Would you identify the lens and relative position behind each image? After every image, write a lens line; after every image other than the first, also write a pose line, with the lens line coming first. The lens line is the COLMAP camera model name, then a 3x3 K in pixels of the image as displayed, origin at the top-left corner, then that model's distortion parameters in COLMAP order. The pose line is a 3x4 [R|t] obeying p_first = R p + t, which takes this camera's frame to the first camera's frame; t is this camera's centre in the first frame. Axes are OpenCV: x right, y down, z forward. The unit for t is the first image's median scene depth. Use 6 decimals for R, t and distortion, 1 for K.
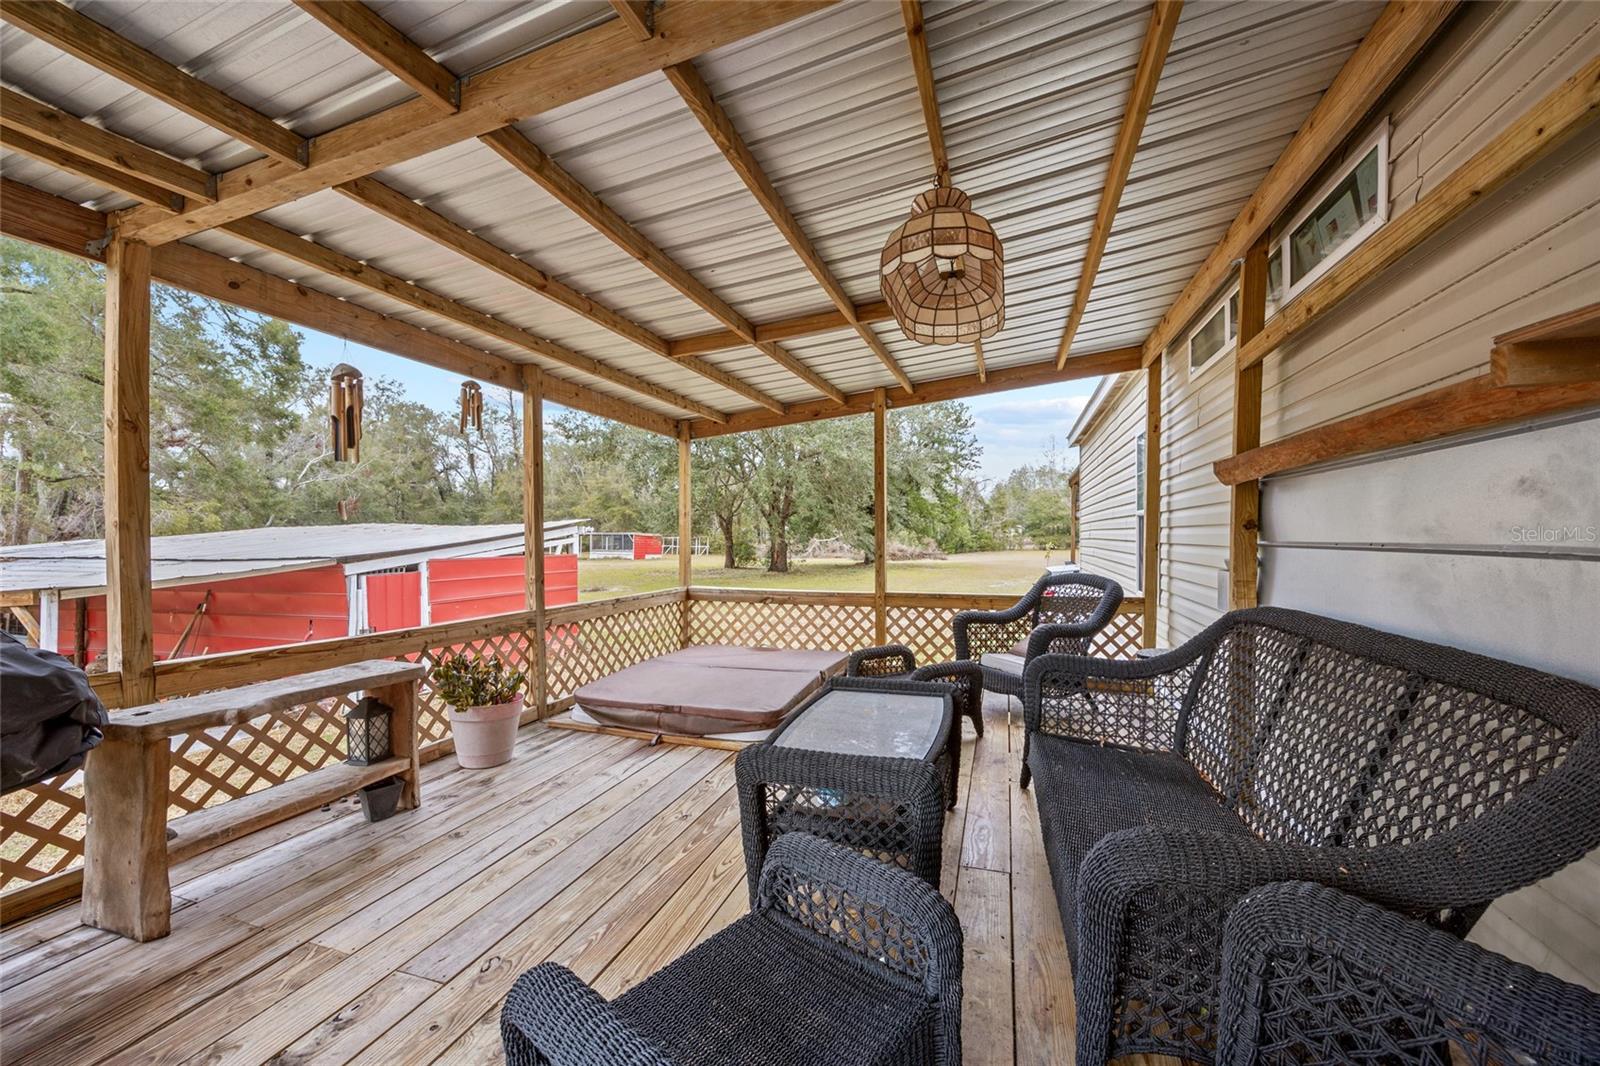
lens RADIAL K [[648.1, 0, 800.0], [0, 648.1, 533.0], [0, 0, 1]] dist [-0.000306, -0.000135]
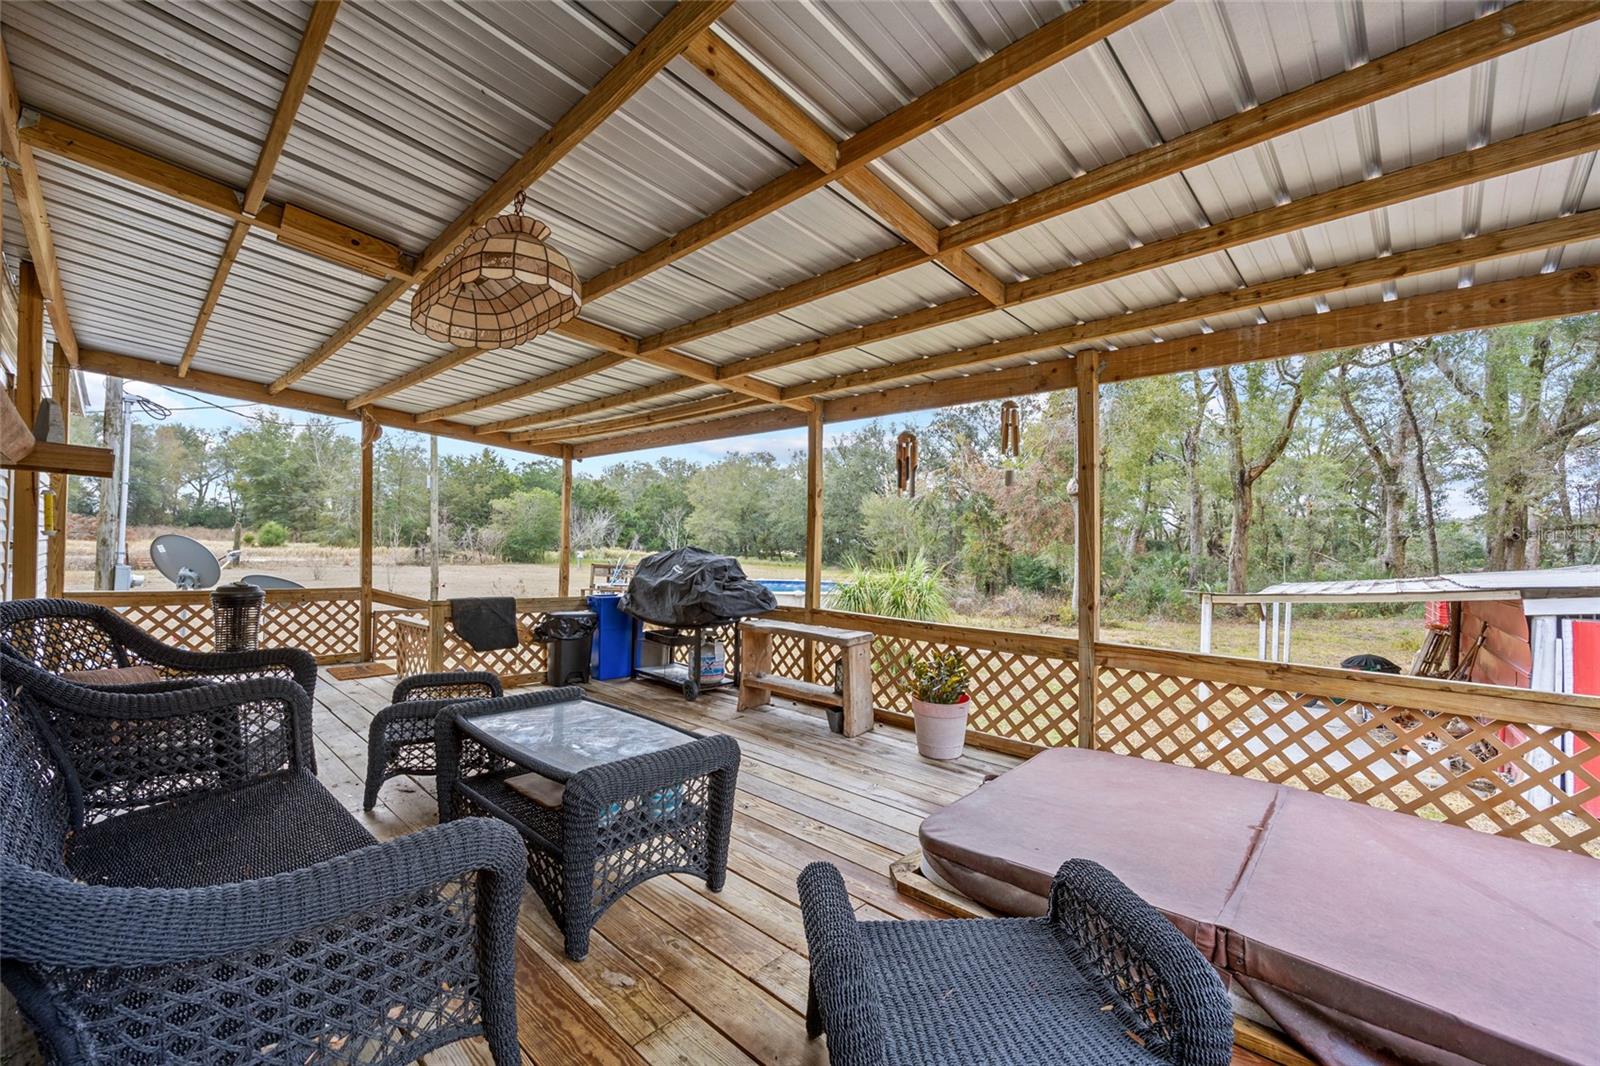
lens RADIAL K [[648.1, 0, 800.0], [0, 648.1, 533.0], [0, 0, 1]] dist [-0.000306, -0.000135]
pose [[-0.441395, -0.029740, -0.896820, 0.593430], [-0.011886, 0.999557, -0.027297, 0.007411], [0.897234, -0.001389, -0.441553, 1.206954]]
